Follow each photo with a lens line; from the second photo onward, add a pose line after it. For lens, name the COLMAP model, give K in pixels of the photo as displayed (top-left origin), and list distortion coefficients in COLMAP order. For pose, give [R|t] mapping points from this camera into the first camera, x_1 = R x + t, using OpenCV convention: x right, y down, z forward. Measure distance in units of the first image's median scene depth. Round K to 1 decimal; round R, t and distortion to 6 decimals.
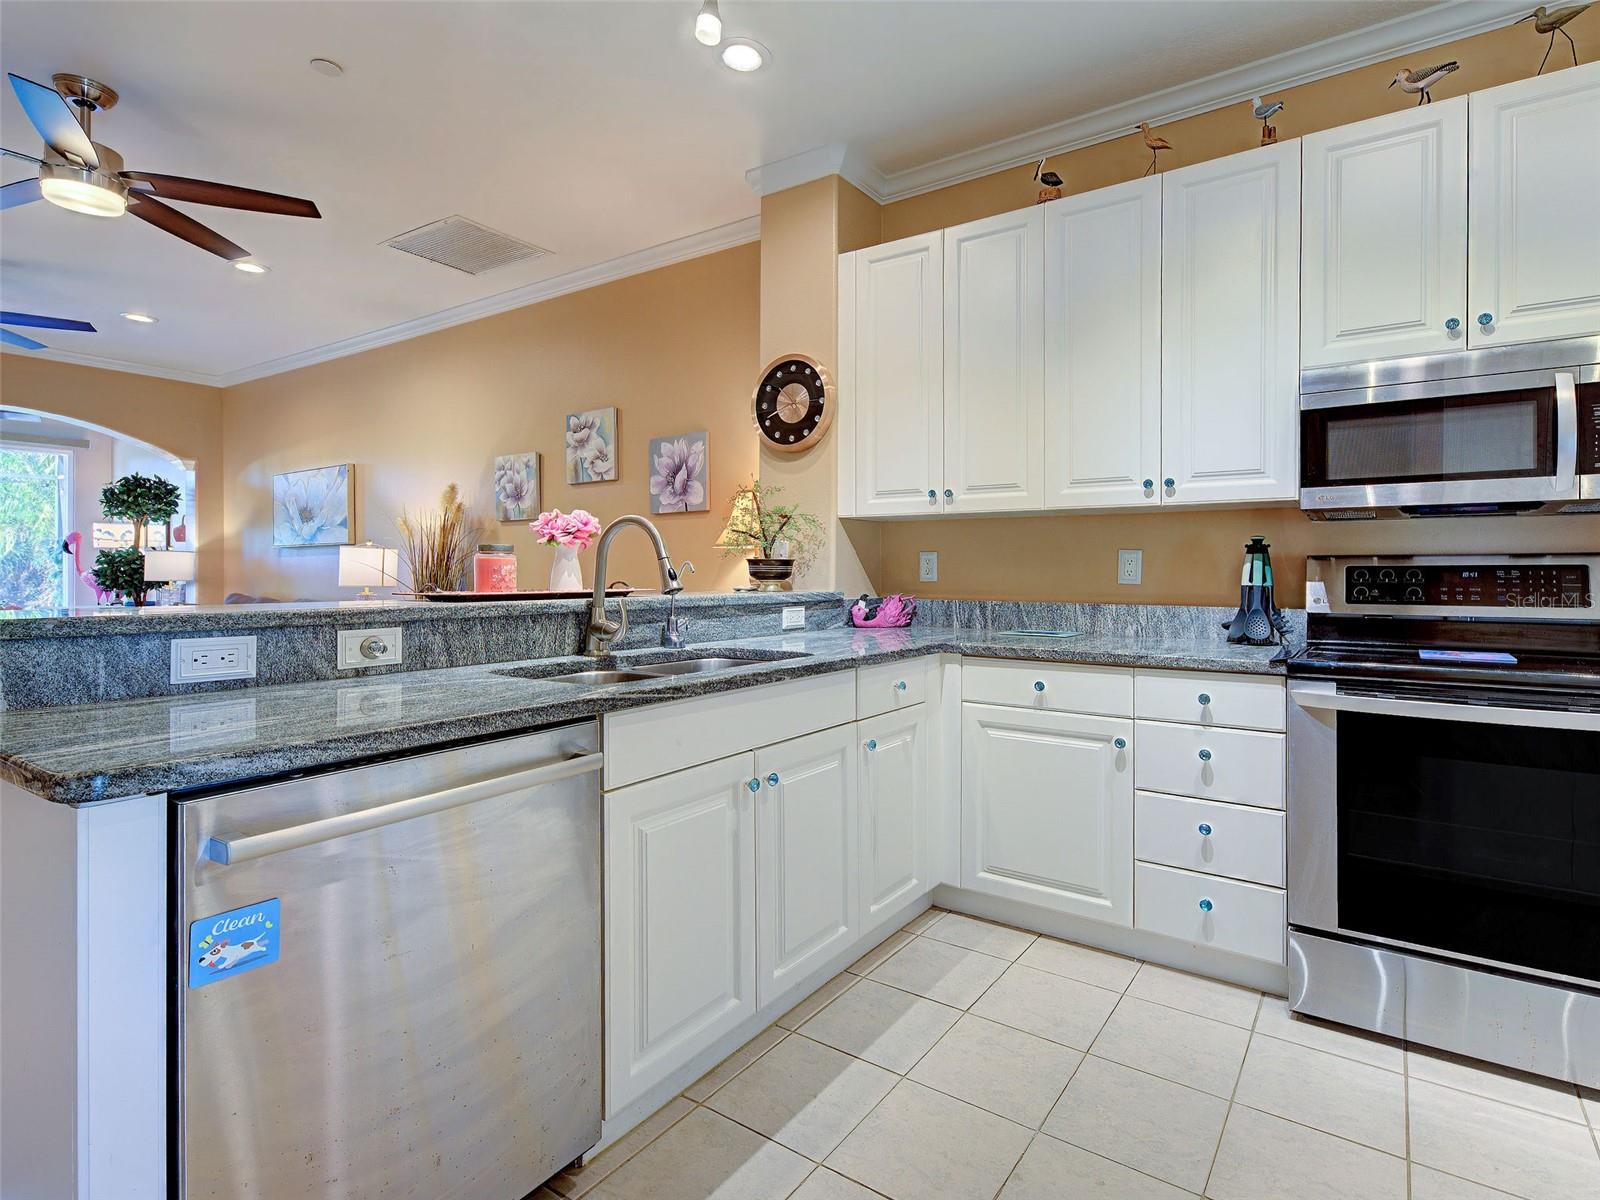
lens RADIAL K [[710.3, 0, 849.6], [0, 710.3, 573.5], [0, 0, 1]] dist [0.003100, -0.000585]
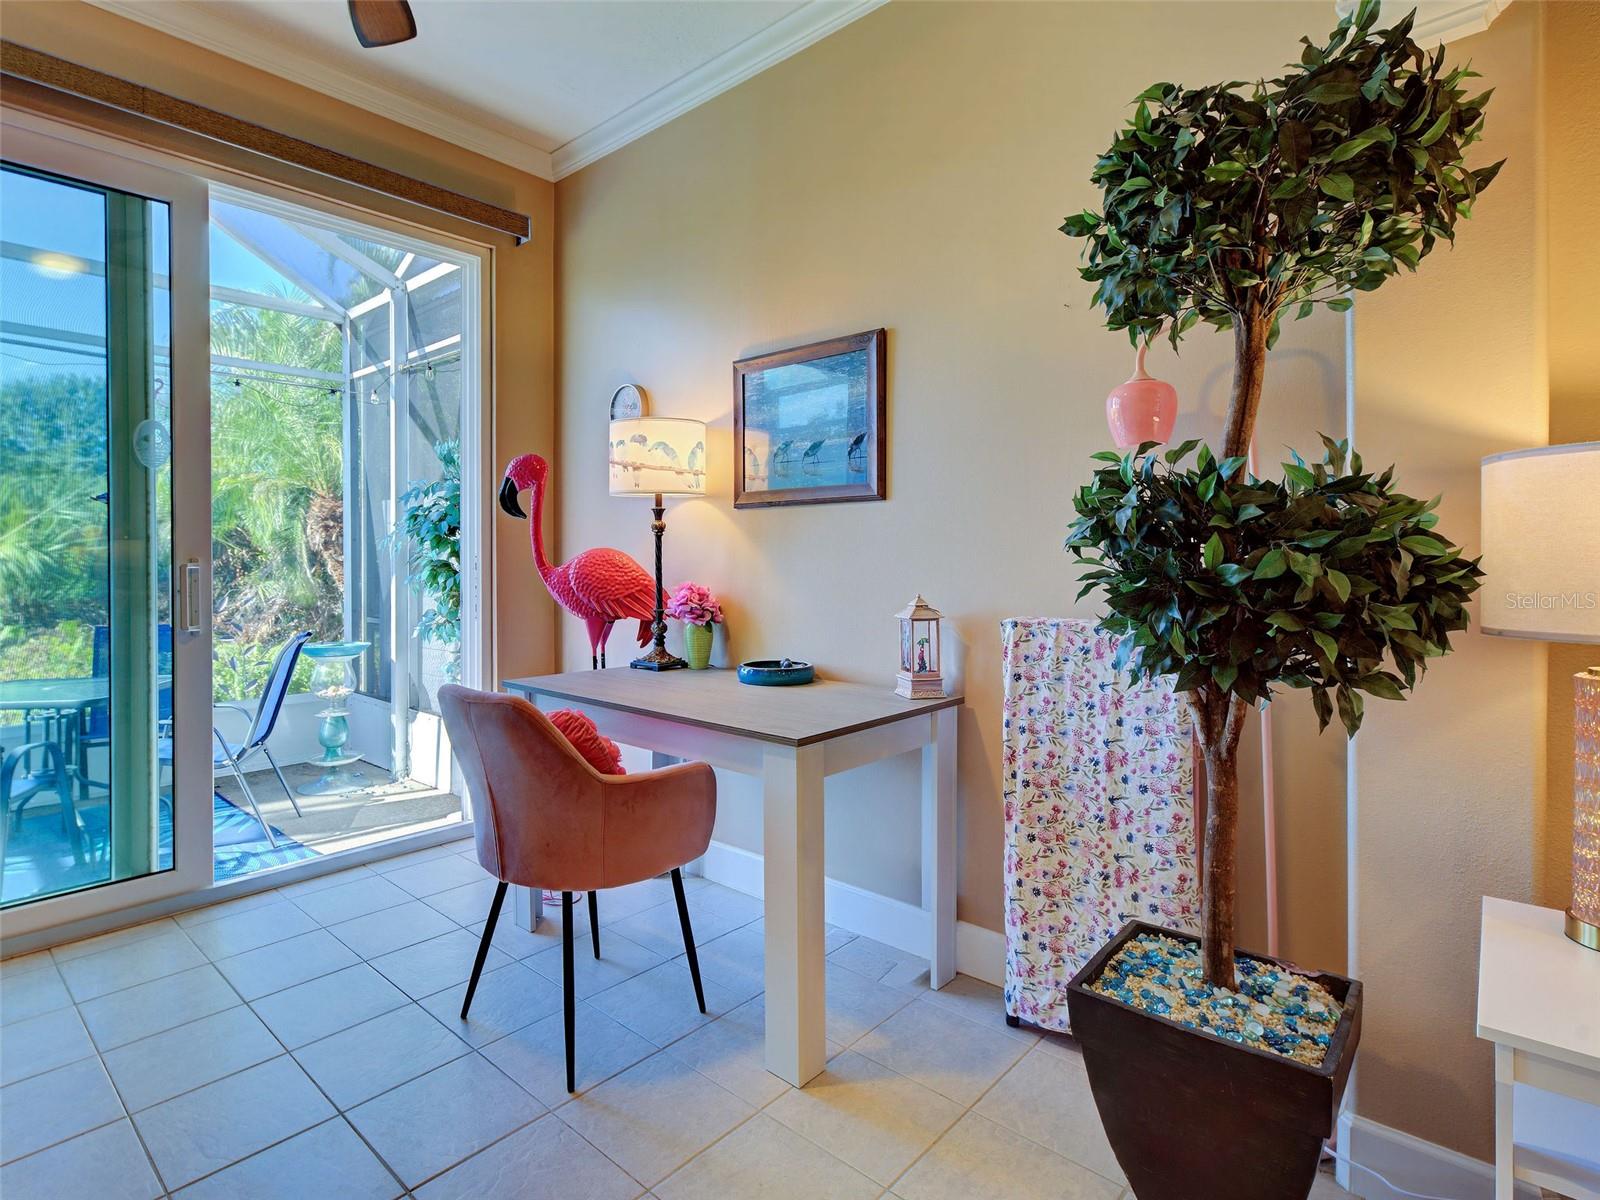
lens RADIAL K [[827.3, 0, 757.4], [0, 827.3, 562.5], [0, 0, 1]] dist [0.002372, 0.000533]
pose [[0.974554, 0.001107, -0.224149, -1.483775], [-0.001118, 0.999999, 0.000080, -0.008771], [0.224149, 0.000173, 0.974555, 1.047581]]
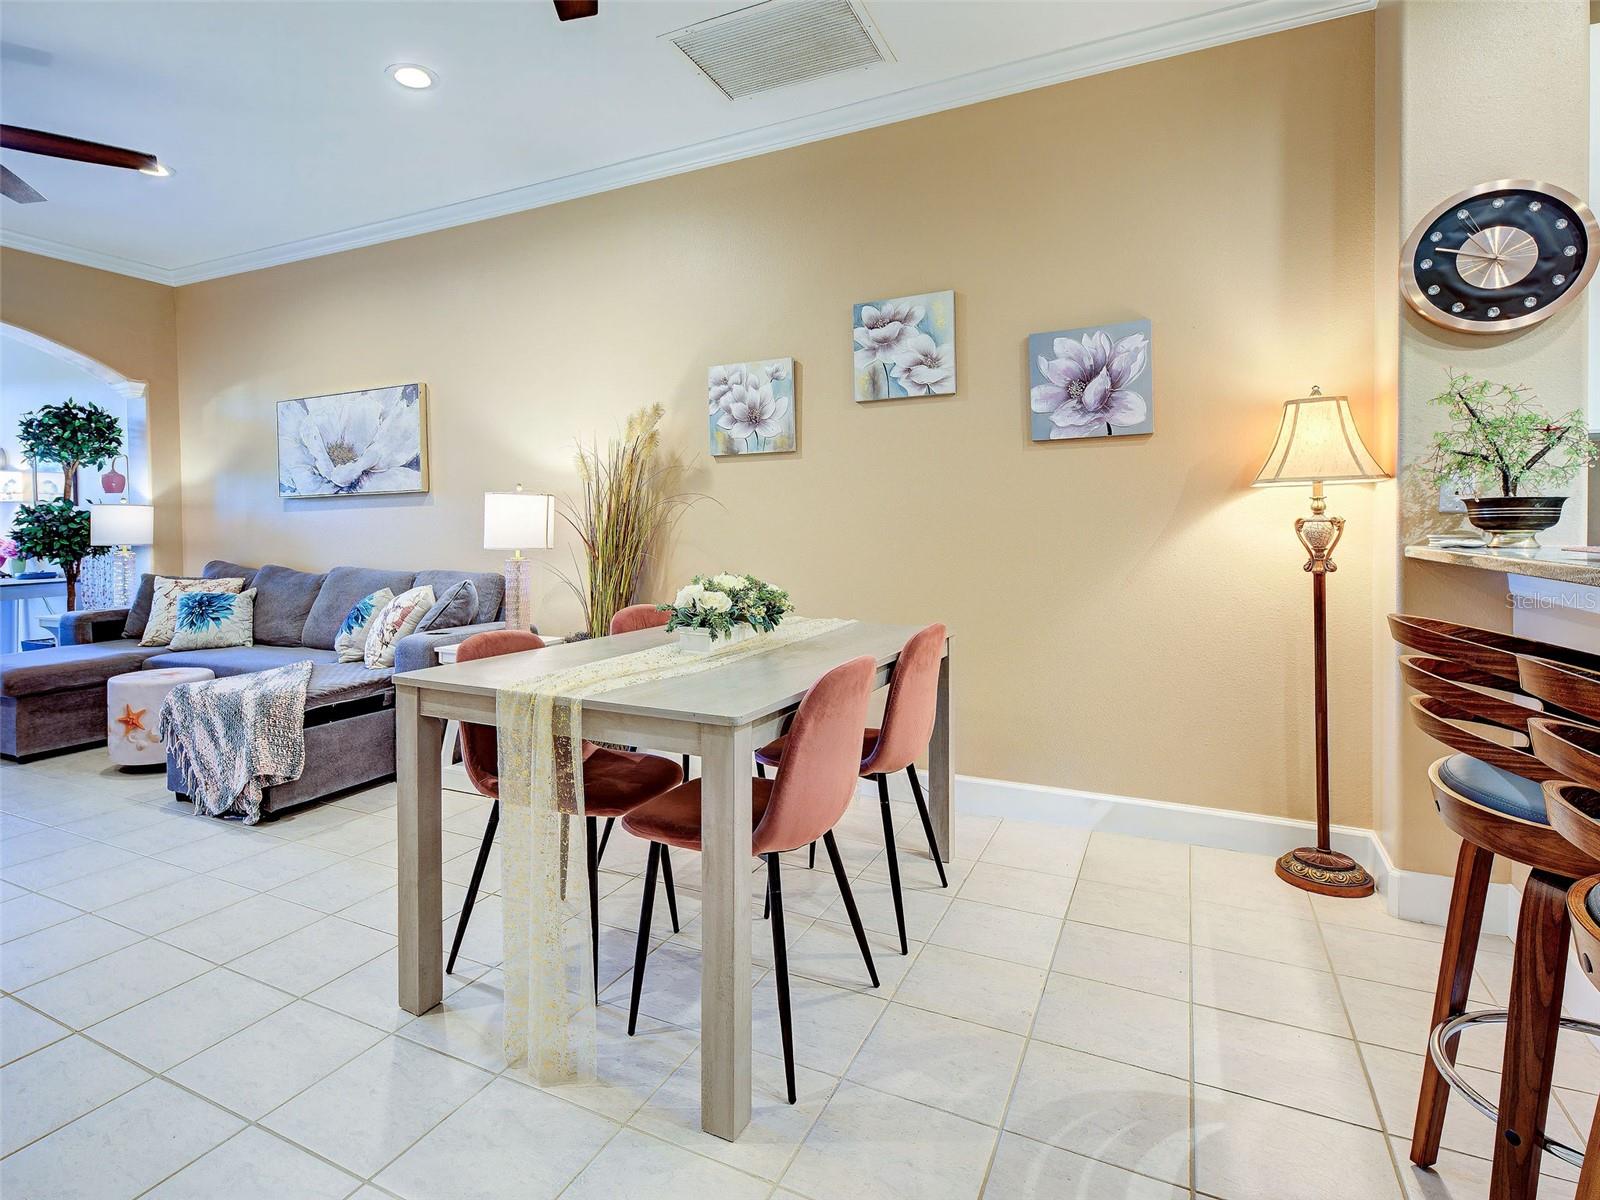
lens RADIAL K [[730.8, 0, 695.9], [0, 730.8, 536.0], [0, 0, 1]] dist [0.001174, 0.000028]
pose [[0.996268, -0.011907, 0.085490, -0.577691], [0.011143, 0.999894, 0.009412, 0.000292], [-0.085593, -0.008424, 0.996295, 0.262409]]
